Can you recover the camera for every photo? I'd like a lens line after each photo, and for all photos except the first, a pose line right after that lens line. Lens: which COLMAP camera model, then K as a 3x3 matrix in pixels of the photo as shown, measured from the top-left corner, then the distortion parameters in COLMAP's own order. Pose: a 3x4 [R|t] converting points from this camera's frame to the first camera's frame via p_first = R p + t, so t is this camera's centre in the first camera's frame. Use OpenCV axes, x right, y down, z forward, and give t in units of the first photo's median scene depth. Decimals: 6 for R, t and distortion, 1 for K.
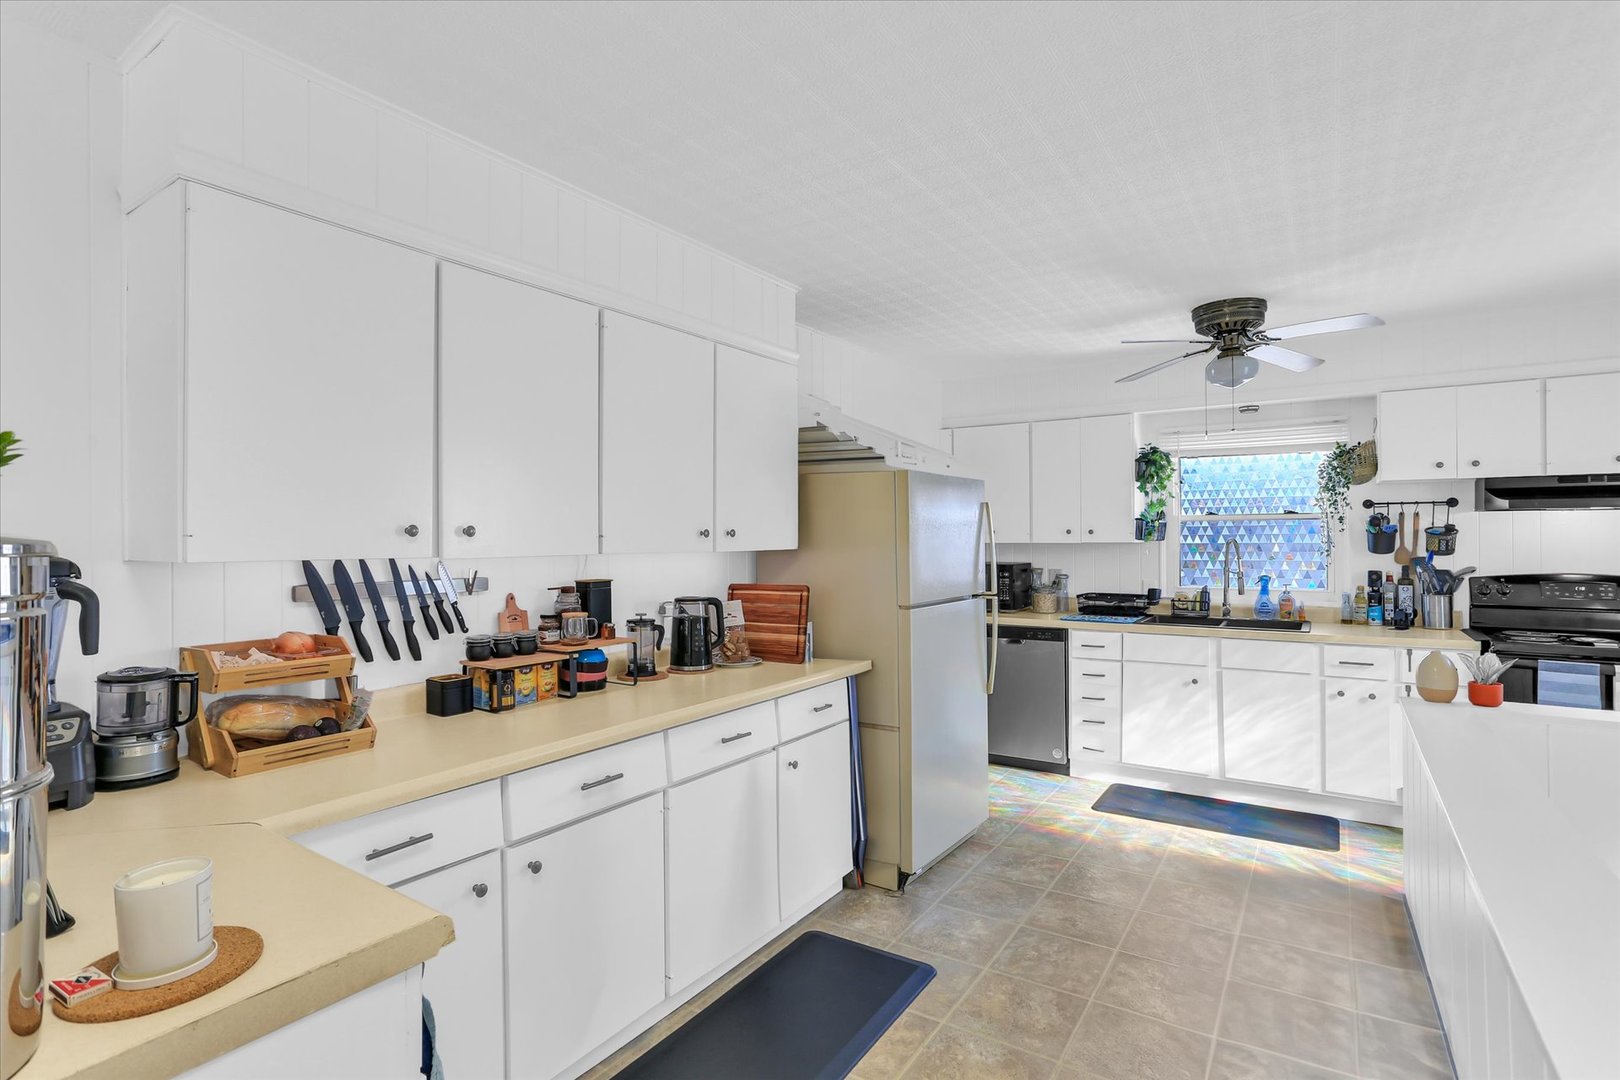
lens RADIAL K [[821.6, 0, 800.5], [0, 821.6, 548.2], [0, 0, 1]] dist [-0.041017, 0.036997]
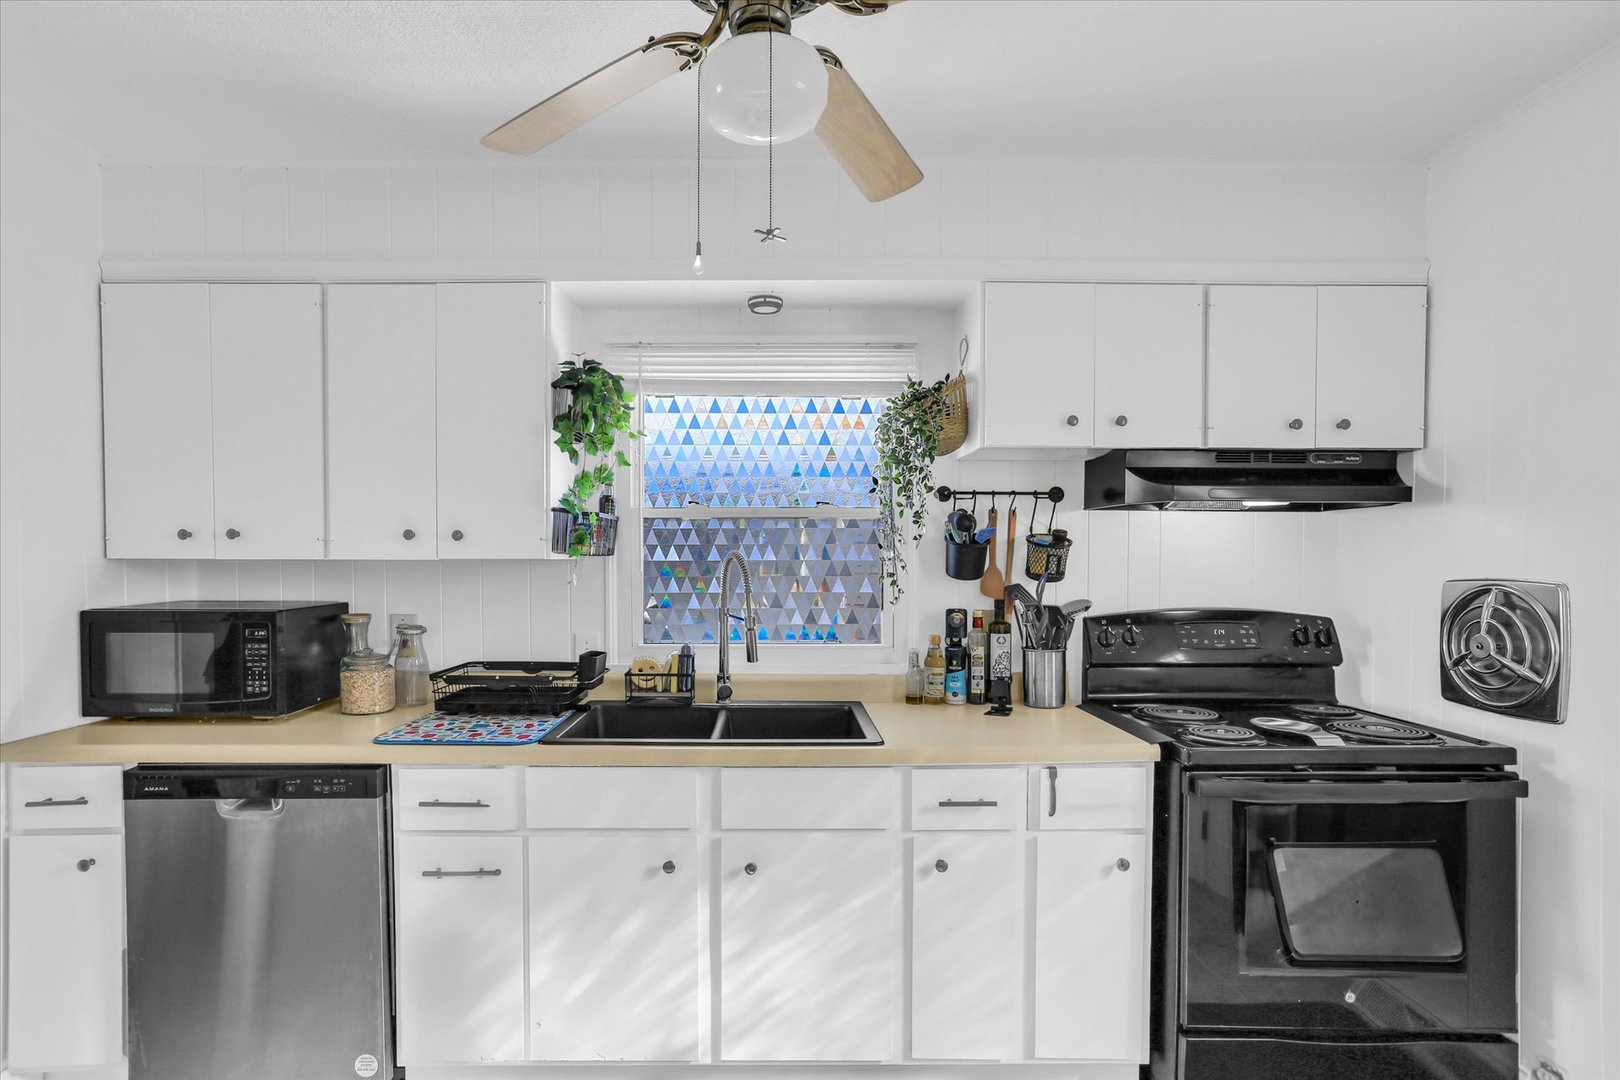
lens RADIAL K [[821.6, 0, 800.5], [0, 821.6, 548.2], [0, 0, 1]] dist [-0.041017, 0.036997]
pose [[0.819868, 0.010986, 0.572448, 0.264729], [0.001876, 0.999759, -0.021874, -0.002741], [-0.572550, 0.019007, 0.819649, 0.546895]]
